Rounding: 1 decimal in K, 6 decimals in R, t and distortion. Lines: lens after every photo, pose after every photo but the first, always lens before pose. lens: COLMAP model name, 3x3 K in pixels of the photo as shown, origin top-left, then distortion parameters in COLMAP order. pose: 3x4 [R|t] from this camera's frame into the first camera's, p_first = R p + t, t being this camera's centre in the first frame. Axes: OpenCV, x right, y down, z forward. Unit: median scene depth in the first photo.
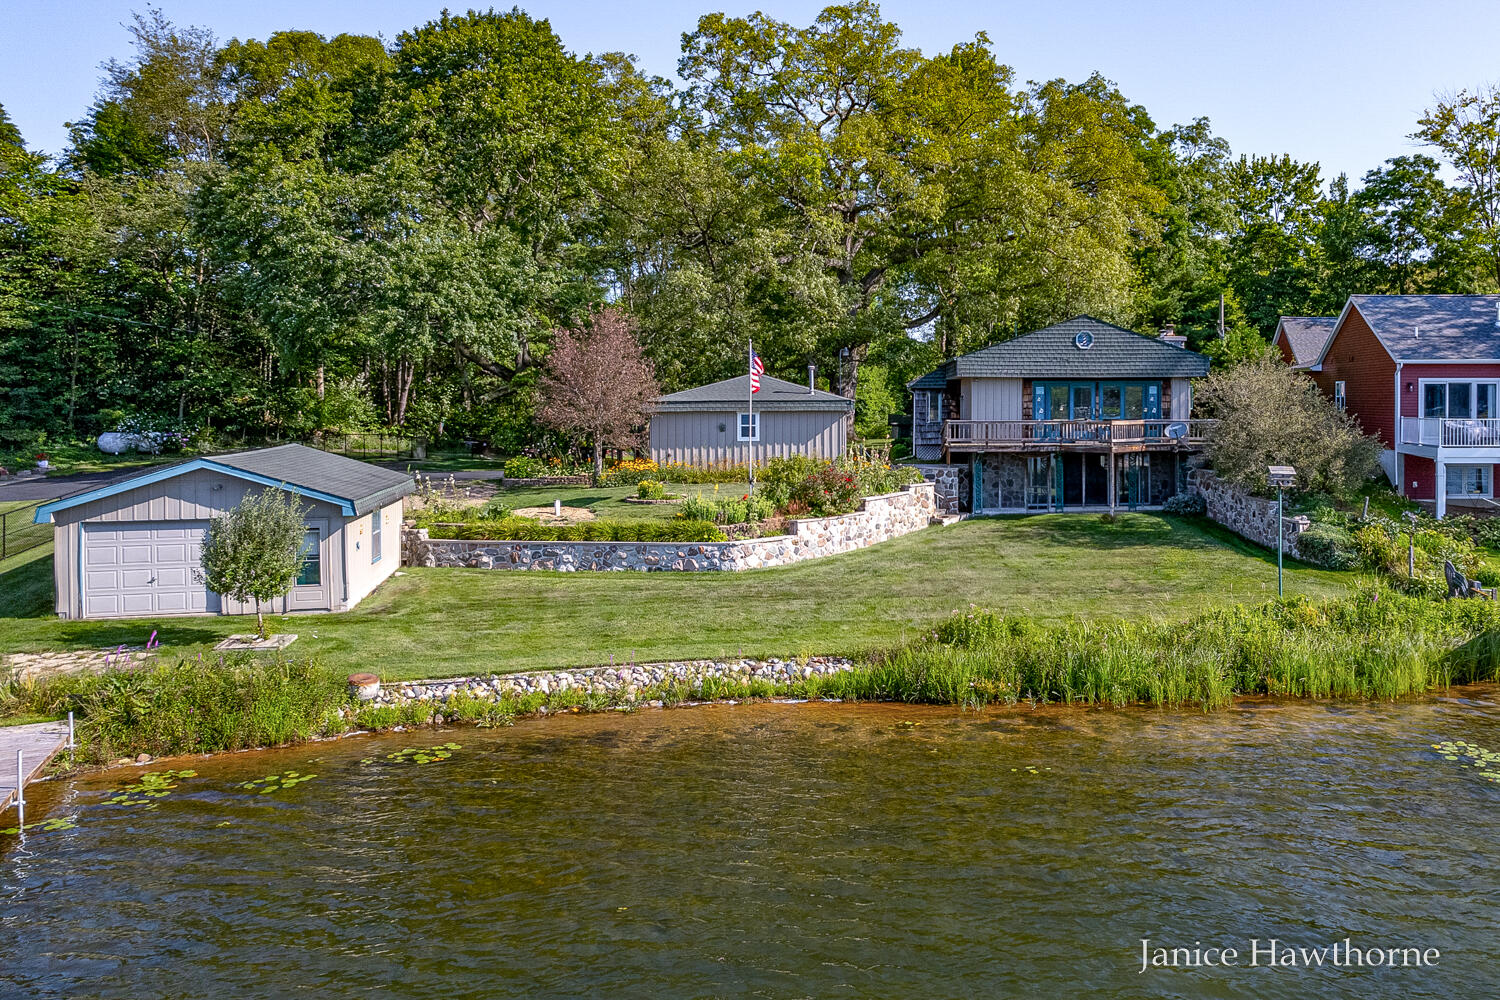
lens RADIAL K [[1199.6, 0, 944.0], [0, 1199.6, 415.4], [0, 0, 1]] dist [-0.061735, 0.059337]
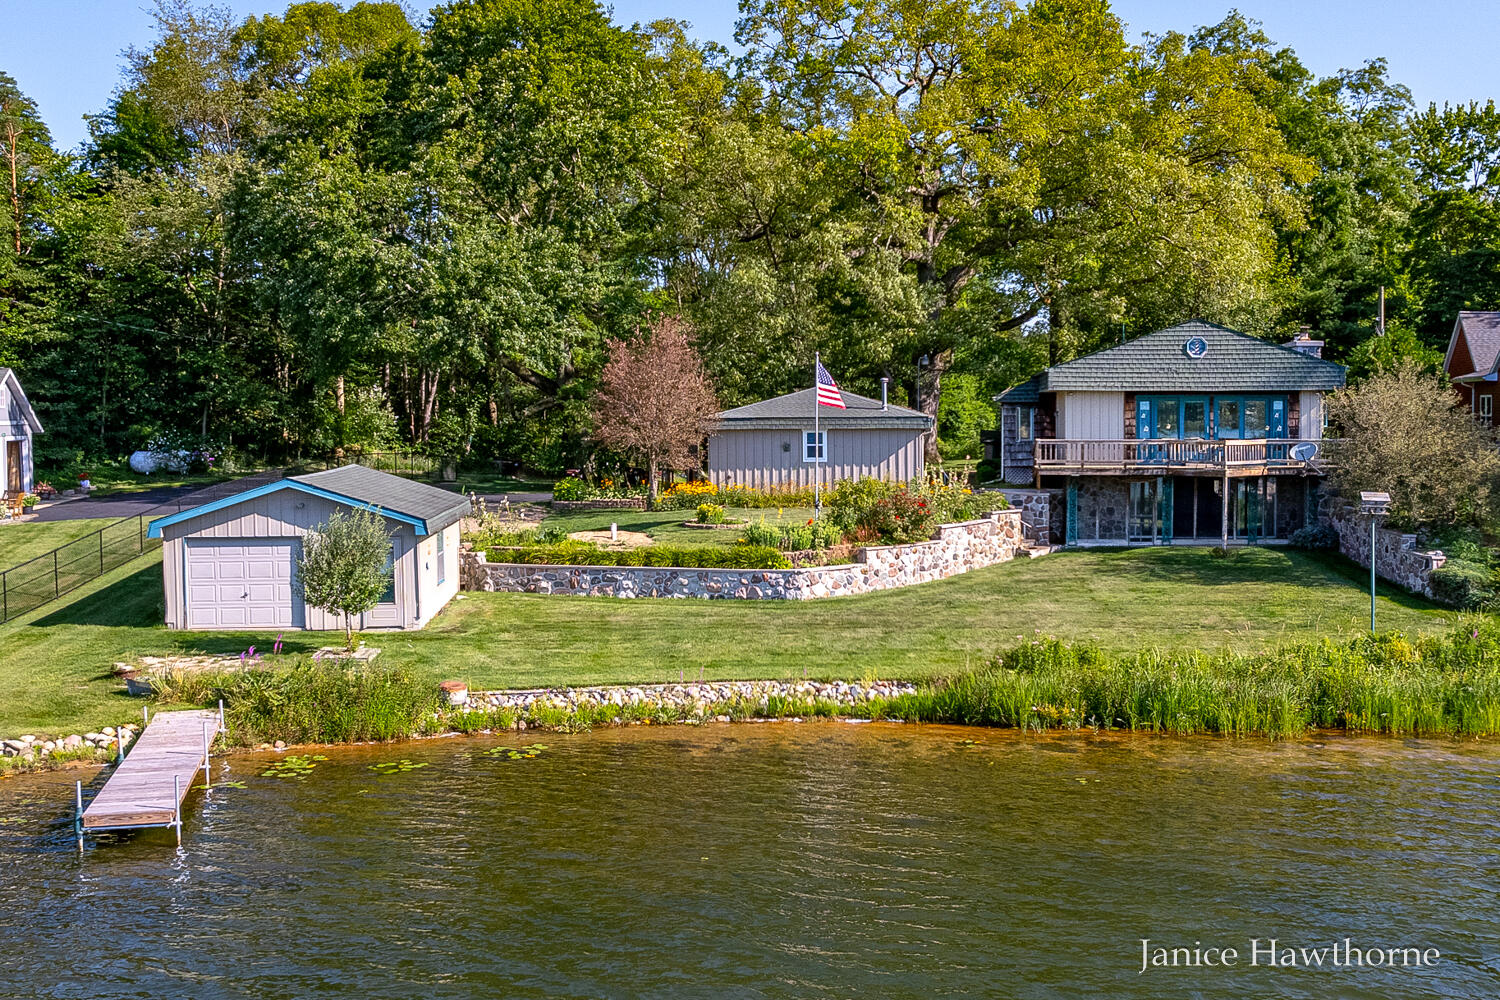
lens RADIAL K [[1553.5, 0, 822.3], [0, 1553.5, 498.1], [0, 0, 1]] dist [-0.059576, 0.000000]
pose [[0.987427, 0.007708, -0.157889, 0.026780], [-0.000577, 0.998980, 0.045160, -0.004288], [0.158076, -0.044501, 0.986424, -0.153653]]
